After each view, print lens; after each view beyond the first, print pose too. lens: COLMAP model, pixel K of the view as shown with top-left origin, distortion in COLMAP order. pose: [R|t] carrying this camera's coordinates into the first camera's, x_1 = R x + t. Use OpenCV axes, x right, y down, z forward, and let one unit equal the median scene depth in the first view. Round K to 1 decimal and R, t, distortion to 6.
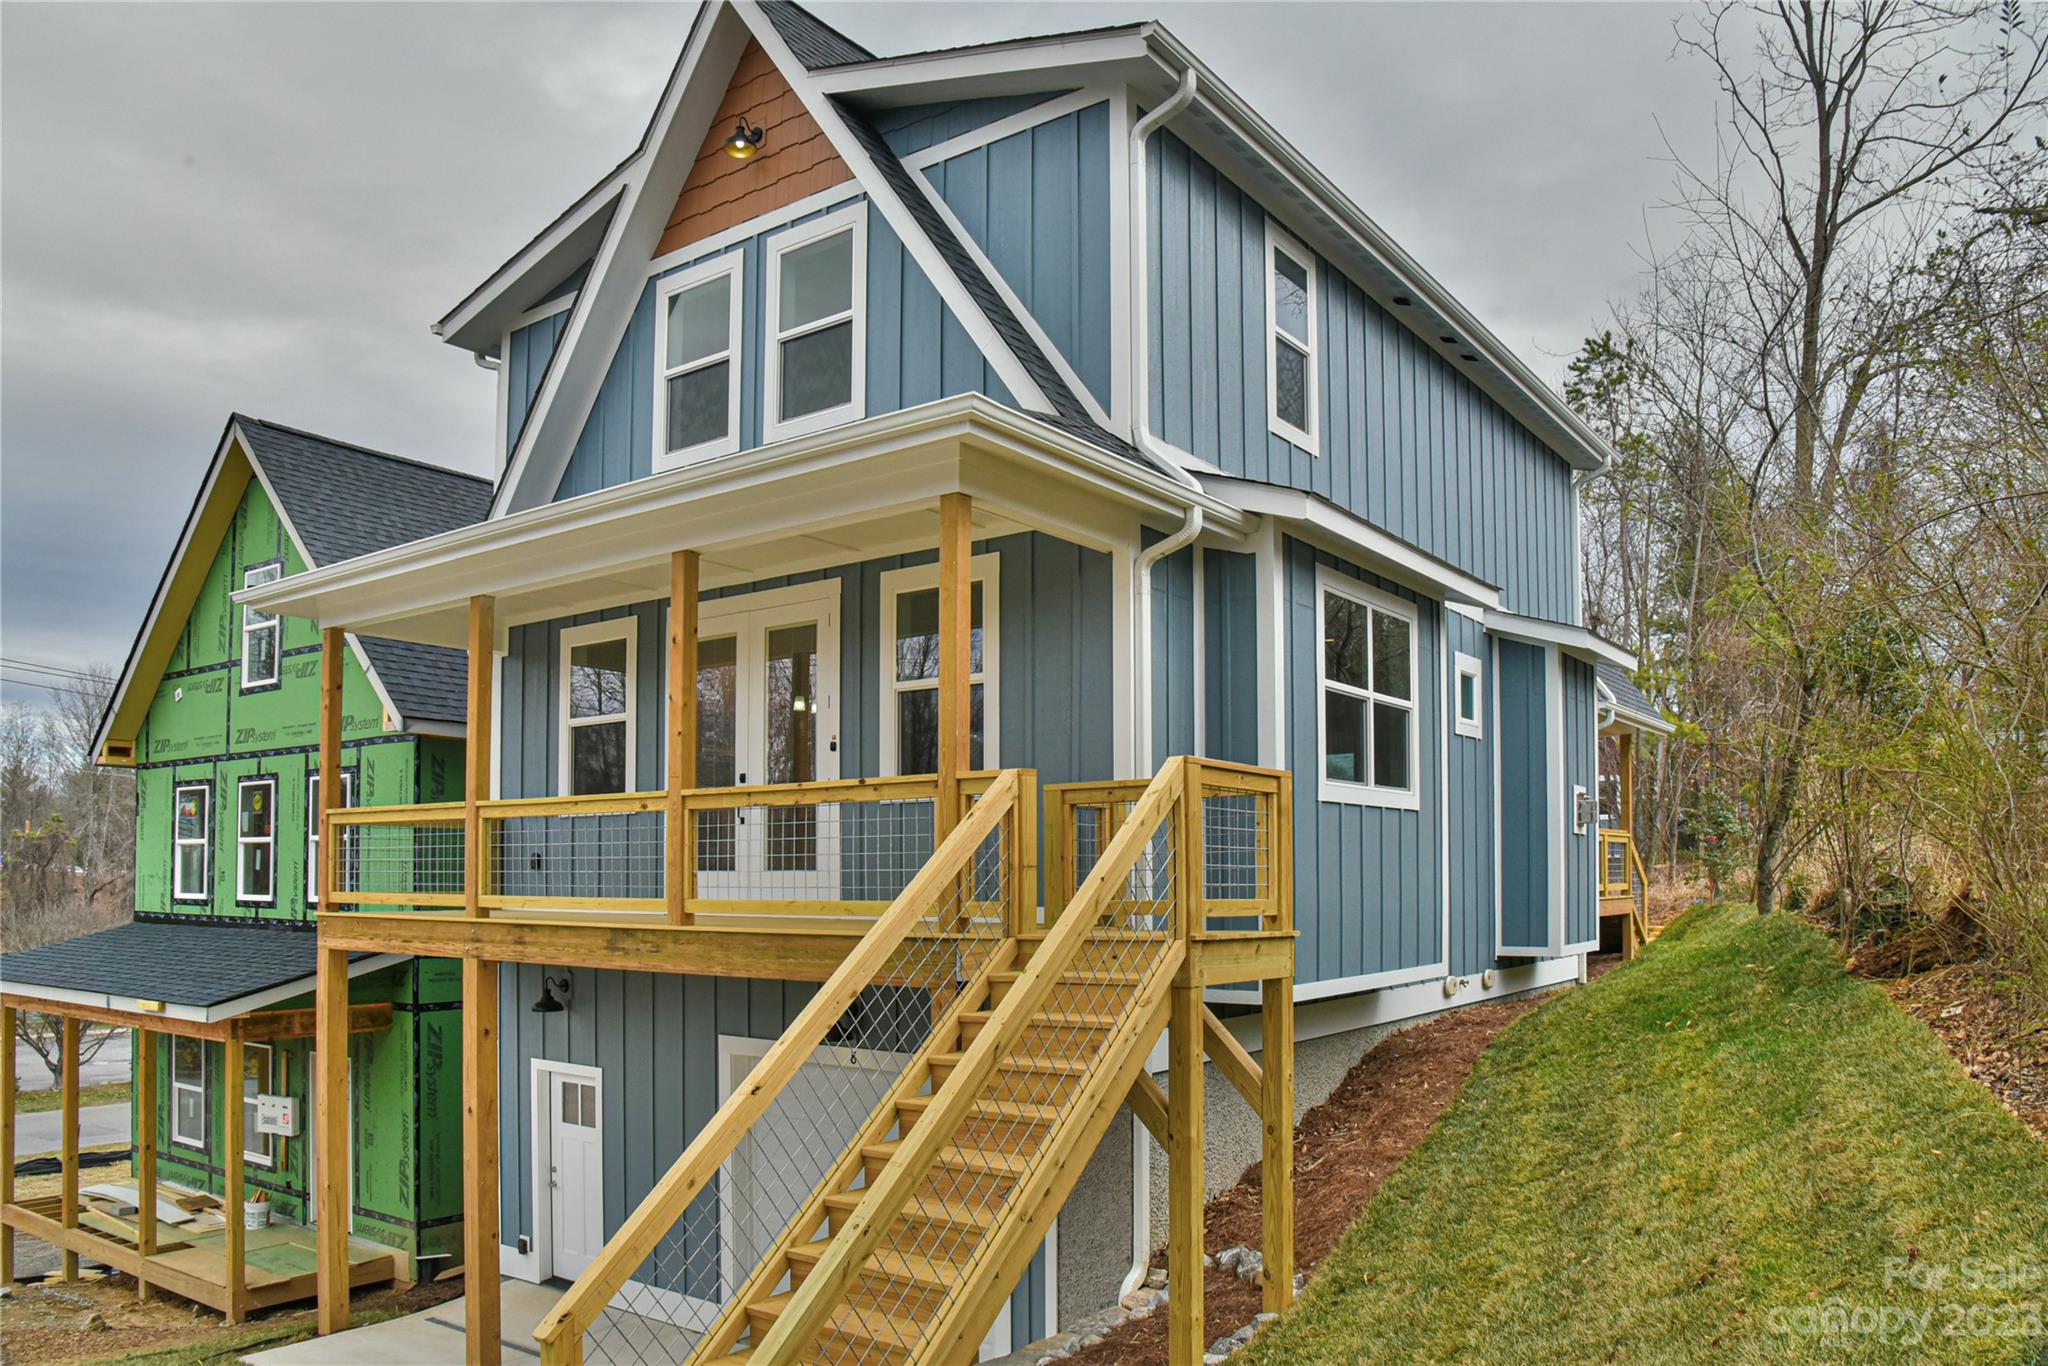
lens RADIAL K [[1411.1, 0, 1022.2], [0, 1411.1, 607.6], [0, 0, 1]] dist [0.000230, 0.000055]
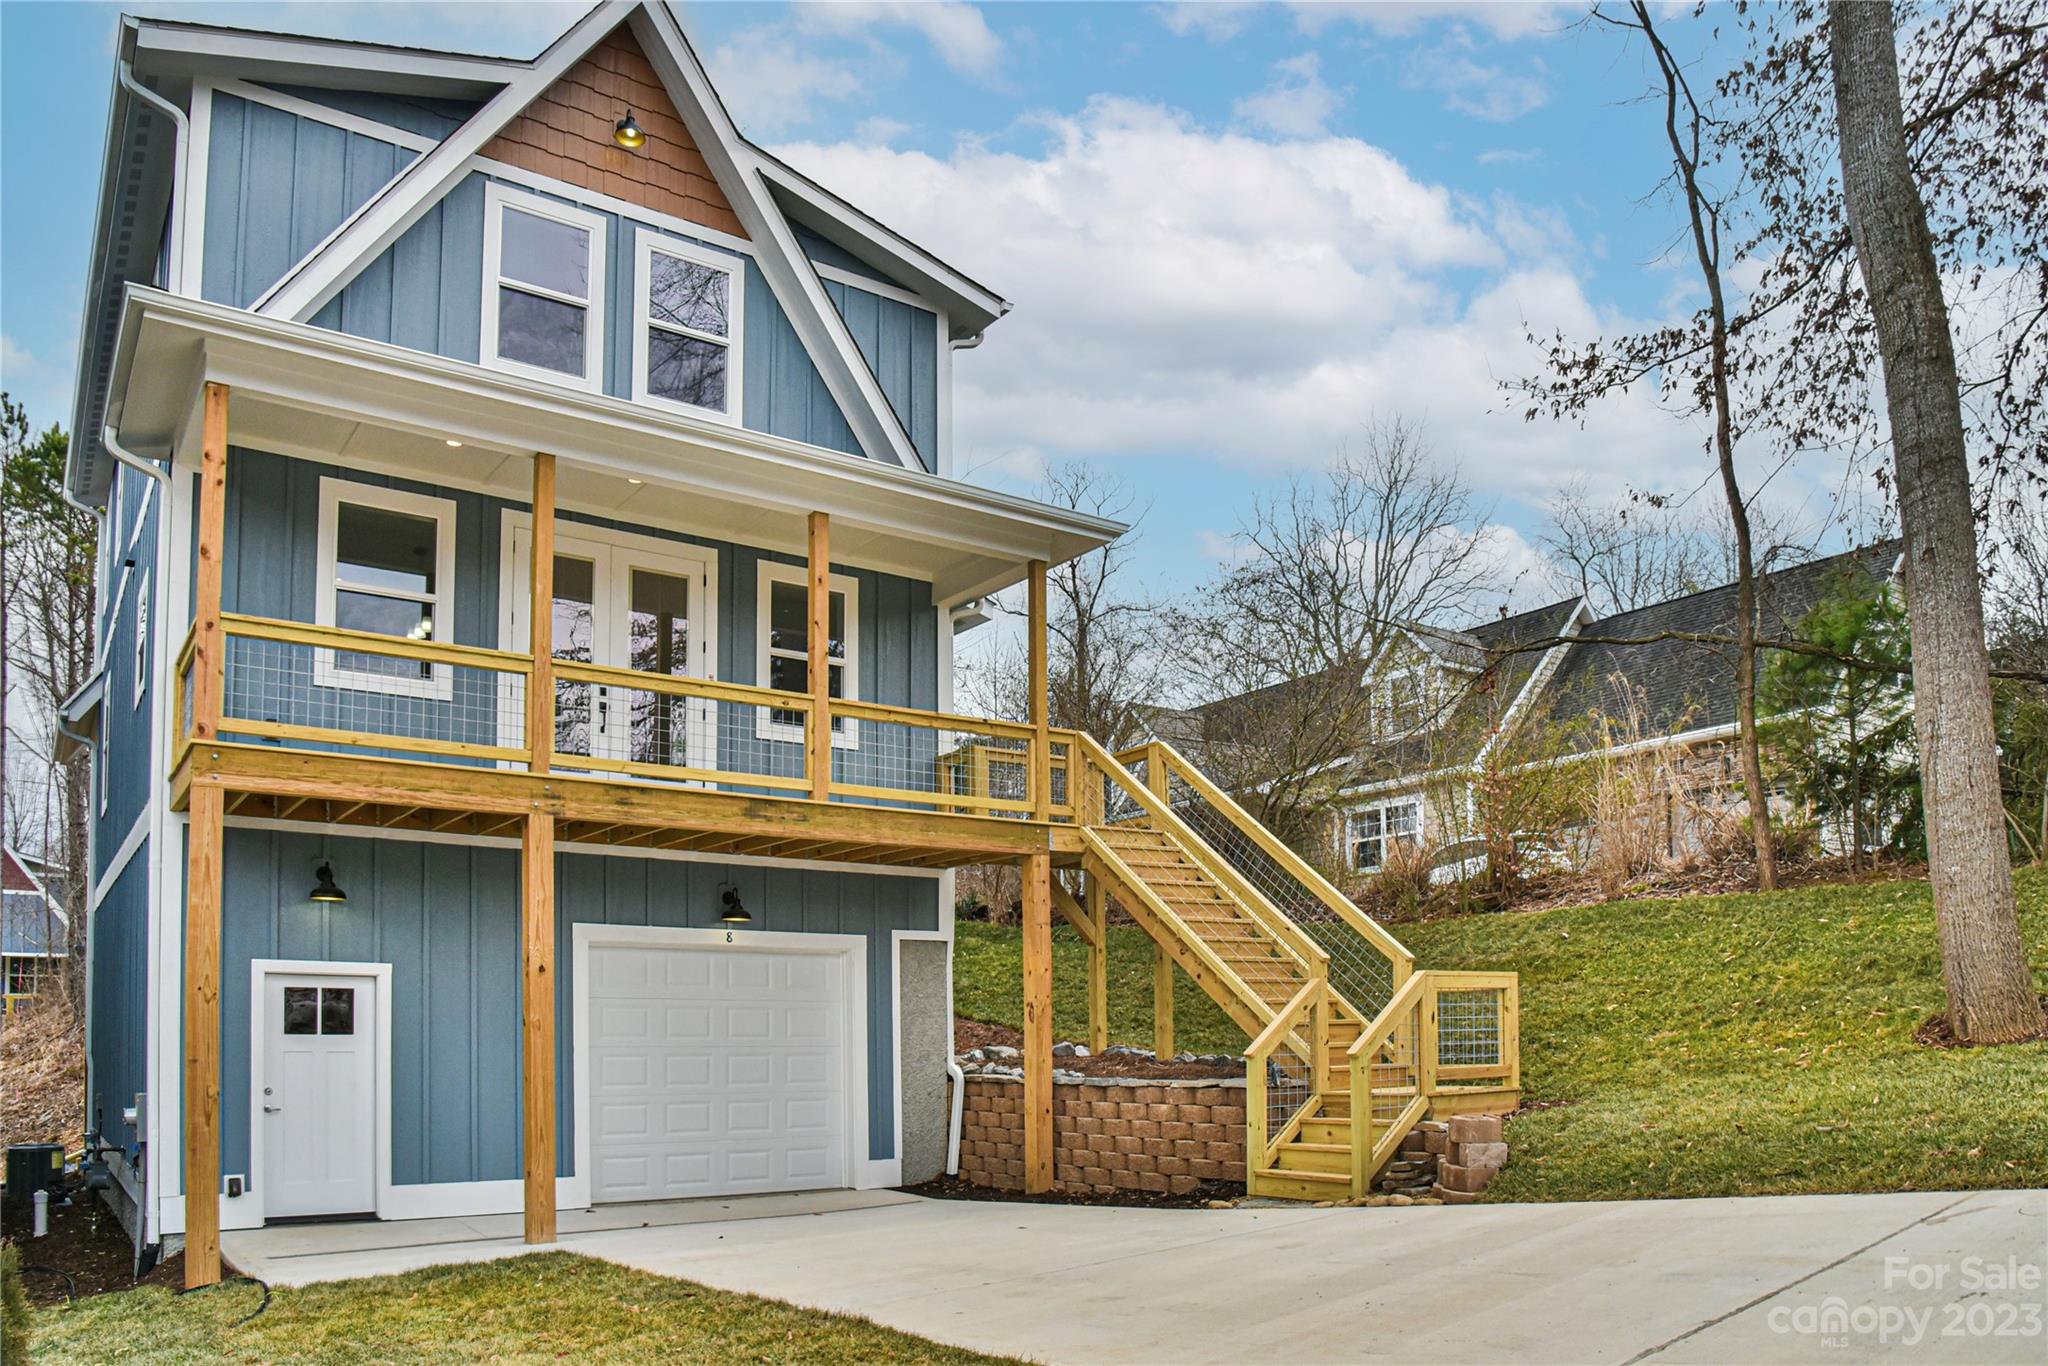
lens RADIAL K [[1411.1, 0, 1022.2], [0, 1411.1, 607.6], [0, 0, 1]] dist [0.000230, 0.000055]
pose [[0.320654, 0.271284, 0.907516, -1.129246], [-0.169441, 0.959082, -0.226829, 0.256638], [-0.931918, -0.081037, 0.353500, 0.323691]]
